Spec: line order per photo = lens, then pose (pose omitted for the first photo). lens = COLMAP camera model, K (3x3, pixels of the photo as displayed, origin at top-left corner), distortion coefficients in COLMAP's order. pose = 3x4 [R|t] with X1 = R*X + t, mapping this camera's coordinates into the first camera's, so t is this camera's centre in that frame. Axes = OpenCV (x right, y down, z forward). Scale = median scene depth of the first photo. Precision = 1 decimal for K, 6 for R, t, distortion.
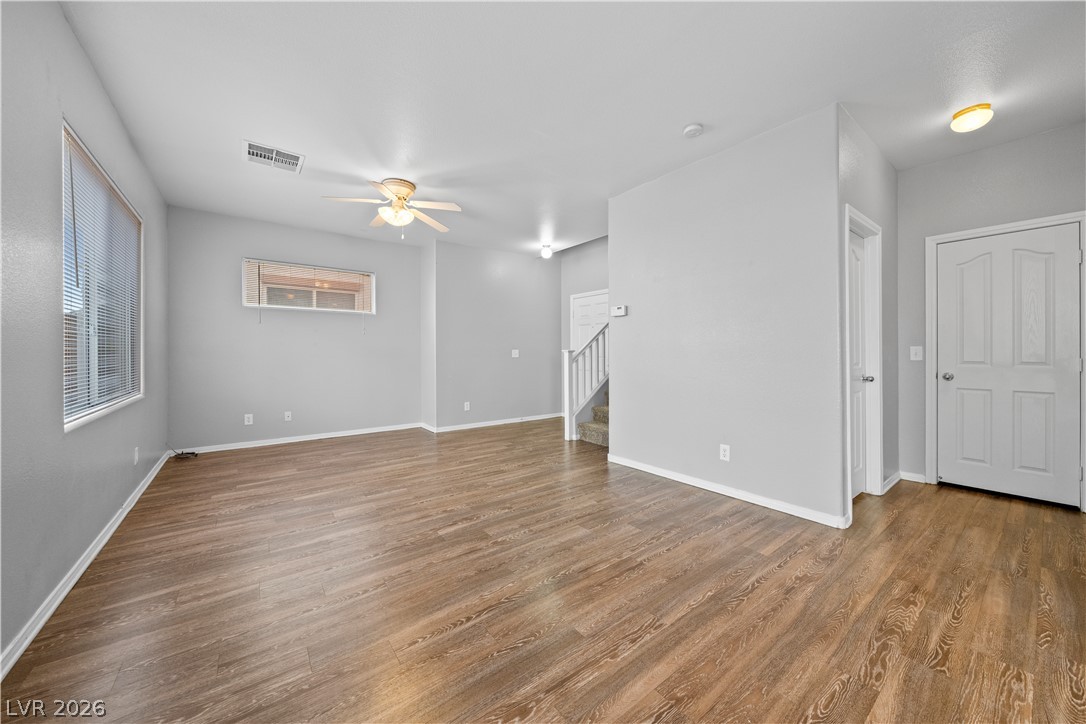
lens RADIAL K [[387.0, 0, 536.7], [0, 387.0, 360.0], [0, 0, 1]] dist [0.000858, 0.000096]
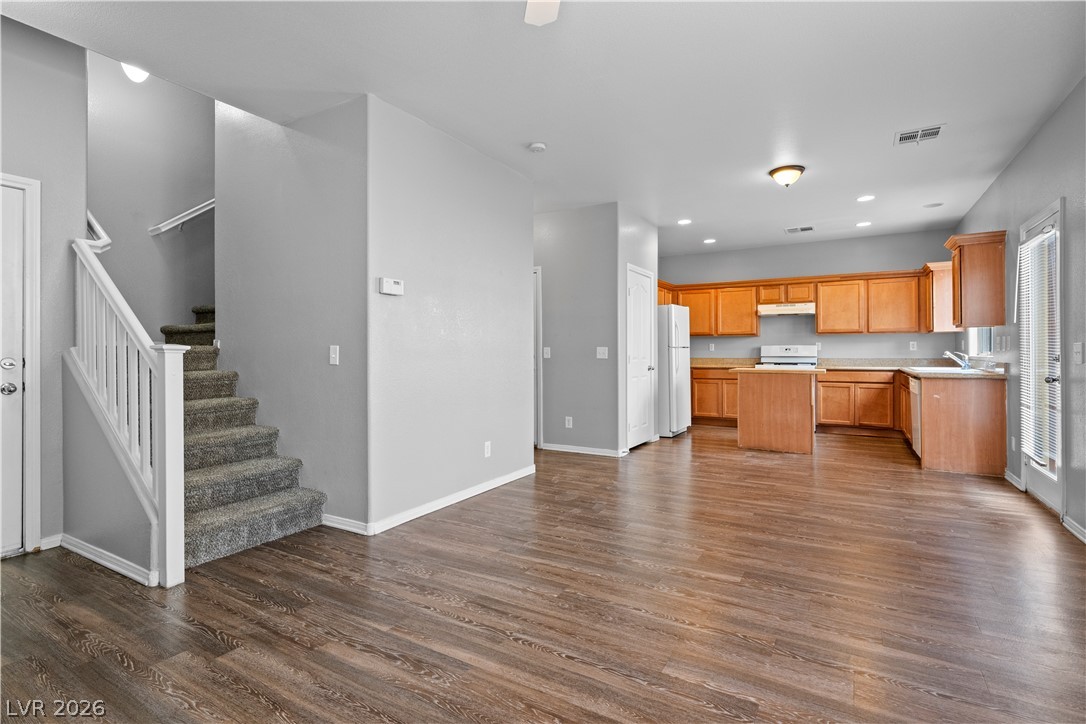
lens RADIAL K [[537.5, 0, 526.0], [0, 537.5, 352.8], [0, 0, 1]] dist [-0.003301, -0.000247]
pose [[-0.376709, 0.001877, 0.926330, -0.949400], [0.020735, 0.999764, 0.006407, -0.025527], [-0.926100, 0.021621, -0.376659, 1.557380]]
